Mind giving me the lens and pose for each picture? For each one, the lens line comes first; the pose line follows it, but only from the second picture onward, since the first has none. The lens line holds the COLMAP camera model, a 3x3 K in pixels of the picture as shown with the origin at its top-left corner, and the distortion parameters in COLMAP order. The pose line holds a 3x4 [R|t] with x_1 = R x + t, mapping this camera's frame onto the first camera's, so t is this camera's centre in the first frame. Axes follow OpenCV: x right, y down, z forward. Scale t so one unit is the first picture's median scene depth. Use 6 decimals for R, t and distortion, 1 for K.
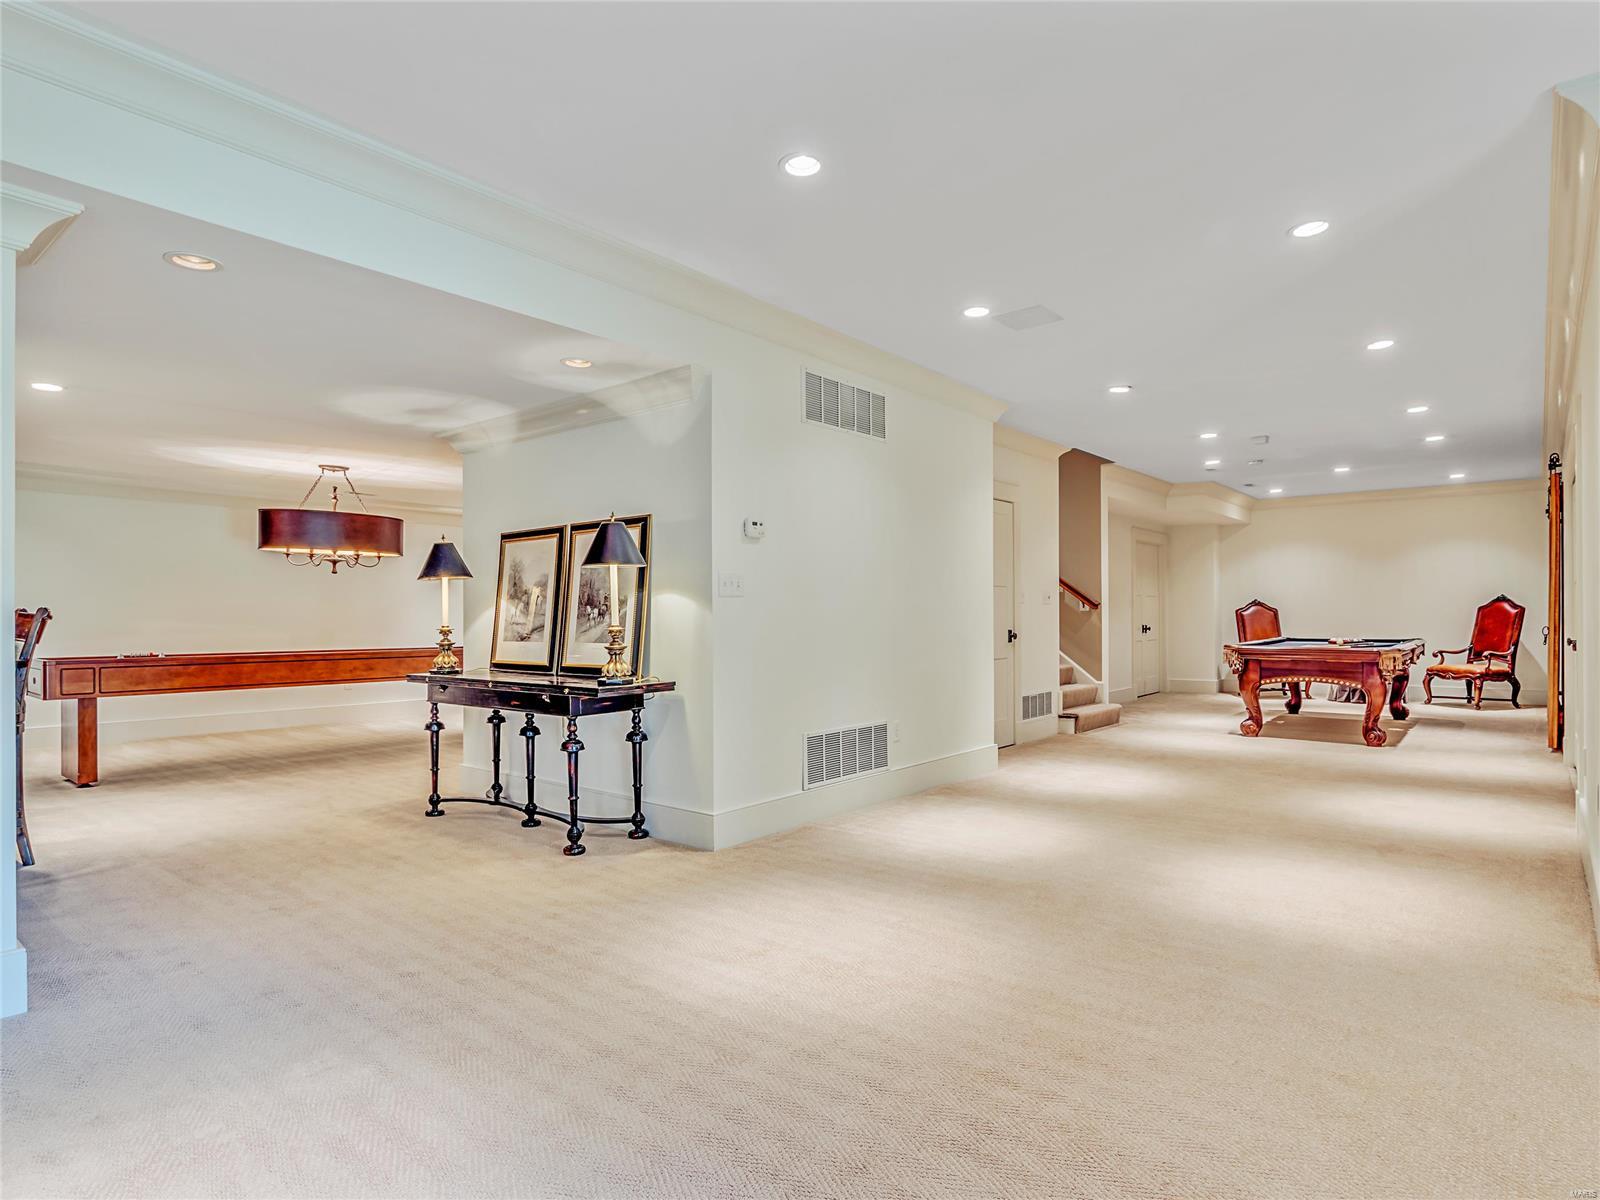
lens RADIAL K [[889.3, 0, 802.0], [0, 889.3, 603.9], [0, 0, 1]] dist [-0.002772, -0.000739]
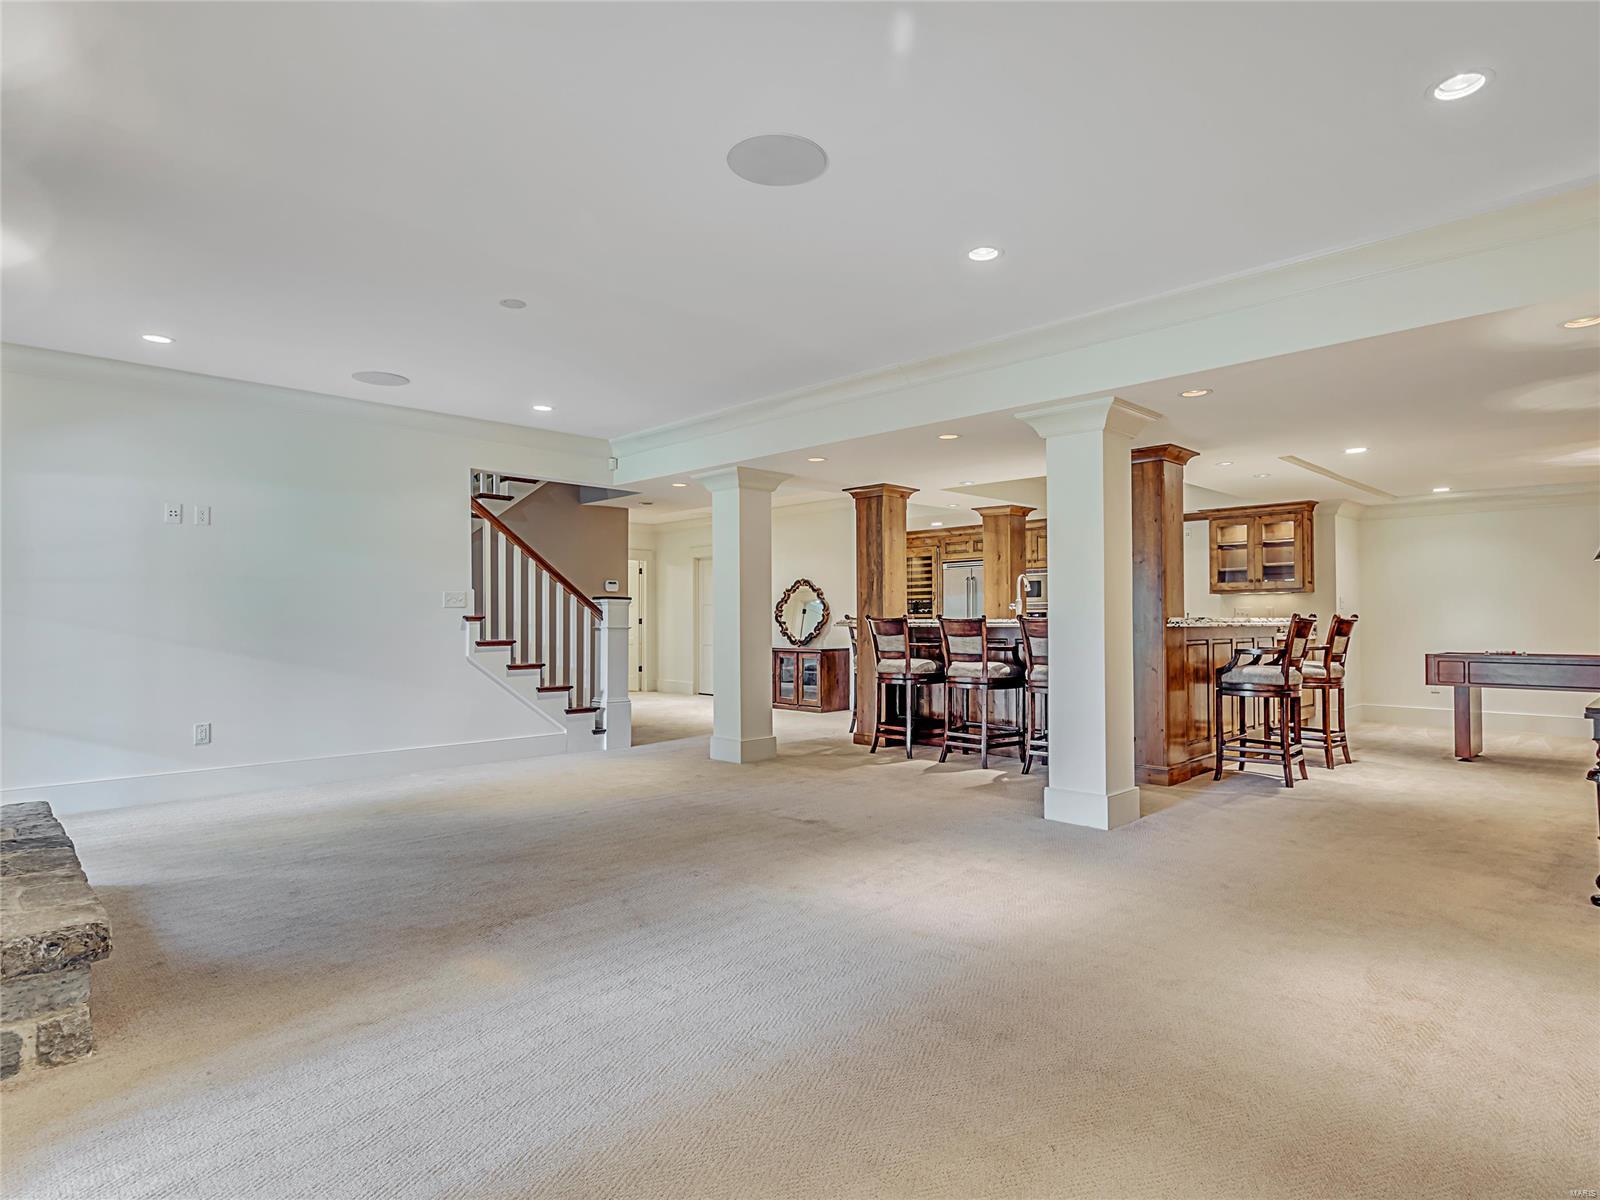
lens RADIAL K [[823.0, 0, 798.9], [0, 823.0, 604.7], [0, 0, 1]] dist [0.005533, 0.000261]
pose [[-0.102634, -0.011767, -0.994650, 0.399063], [0.010239, 0.999865, -0.012885, 0.000787], [0.994667, -0.011507, -0.102499, 0.224866]]
